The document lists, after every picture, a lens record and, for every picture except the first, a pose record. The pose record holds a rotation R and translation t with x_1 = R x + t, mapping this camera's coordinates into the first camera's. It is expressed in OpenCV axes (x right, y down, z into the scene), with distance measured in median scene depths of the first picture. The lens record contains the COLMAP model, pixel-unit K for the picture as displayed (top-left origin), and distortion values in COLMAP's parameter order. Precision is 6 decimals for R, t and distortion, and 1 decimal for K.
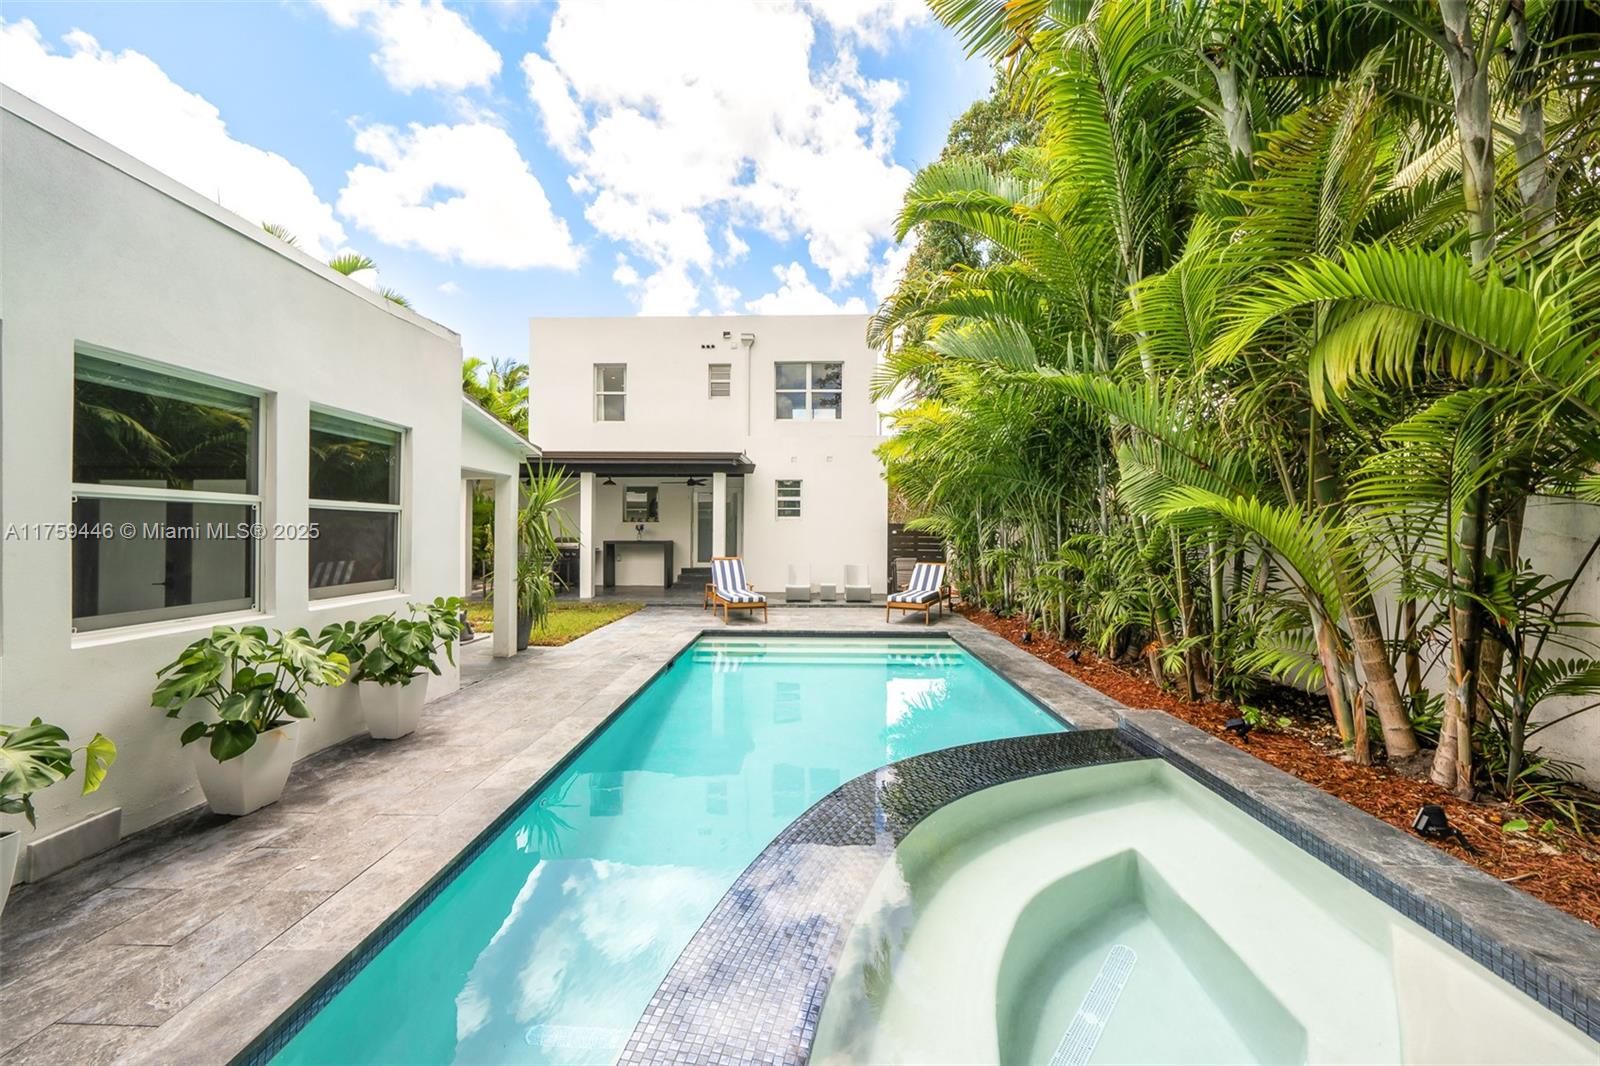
lens RADIAL K [[568.8, 0, 781.2], [0, 568.8, 510.4], [0, 0, 1]] dist [-0.001180, -0.000316]
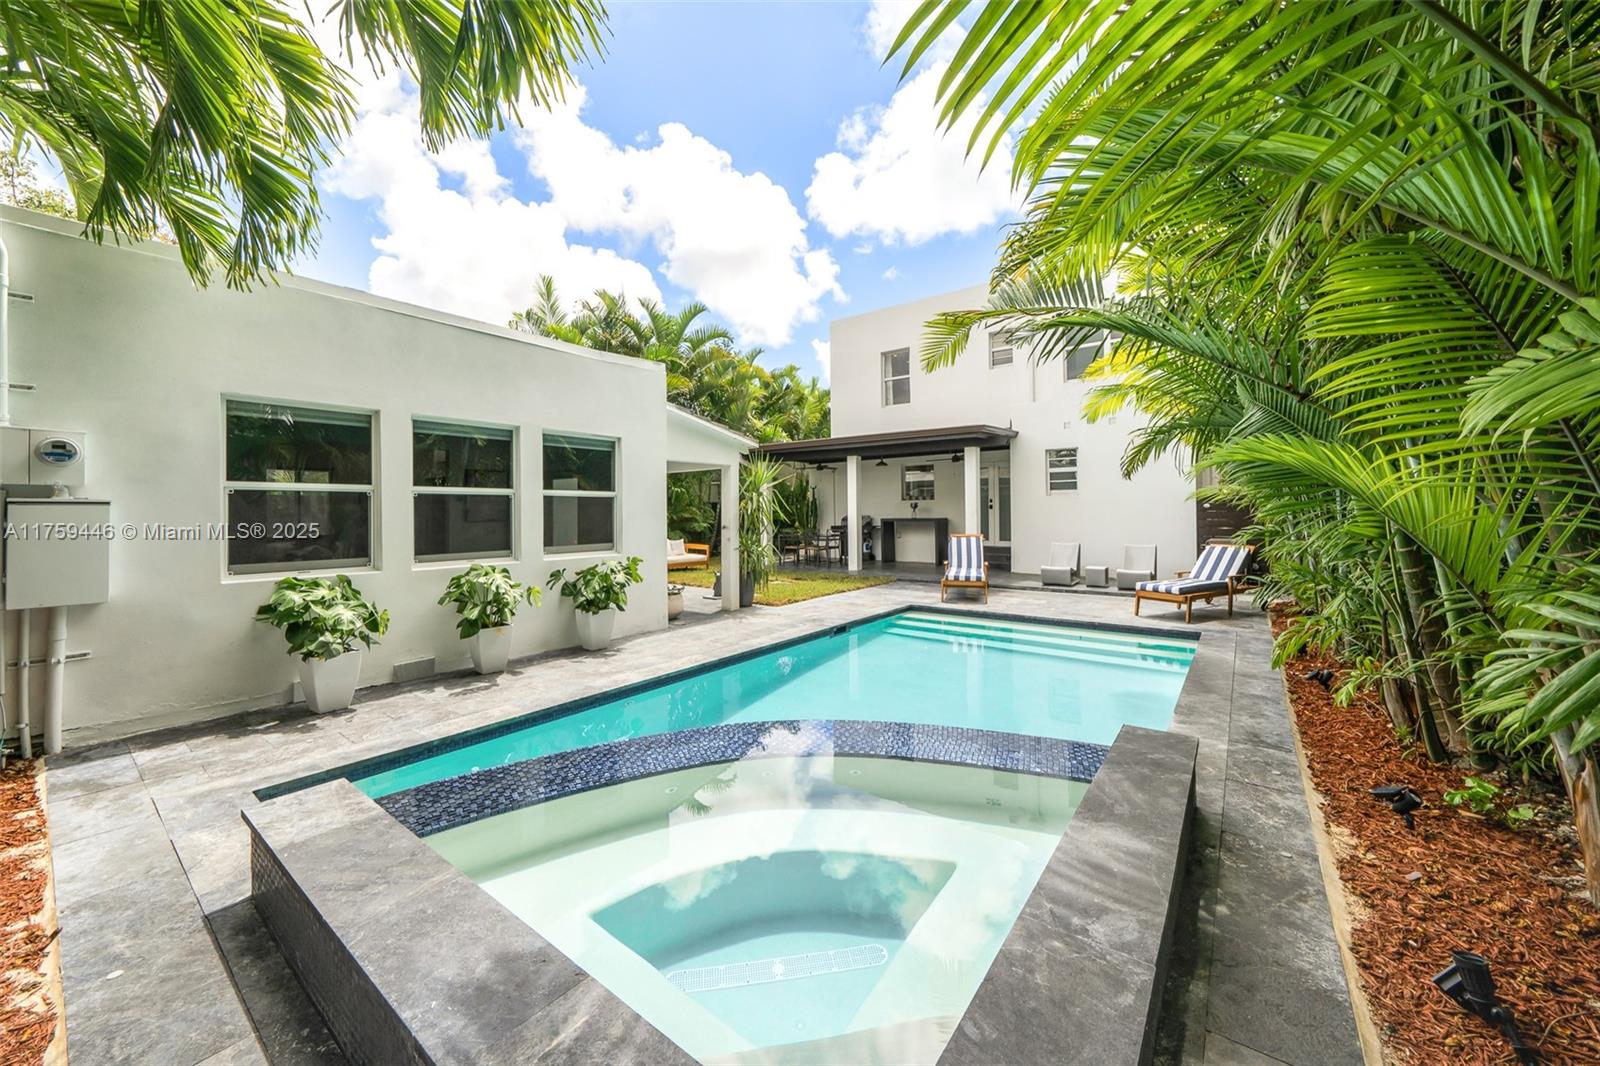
lens RADIAL K [[573.6, 0, 789.8], [0, 573.6, 493.4], [0, 0, 1]] dist [-0.001080, -0.000163]
pose [[0.815299, -0.030679, -0.578226, 0.299648], [0.034192, 0.999404, -0.004814, 0.009431], [0.578029, -0.015846, 0.815862, 0.043623]]
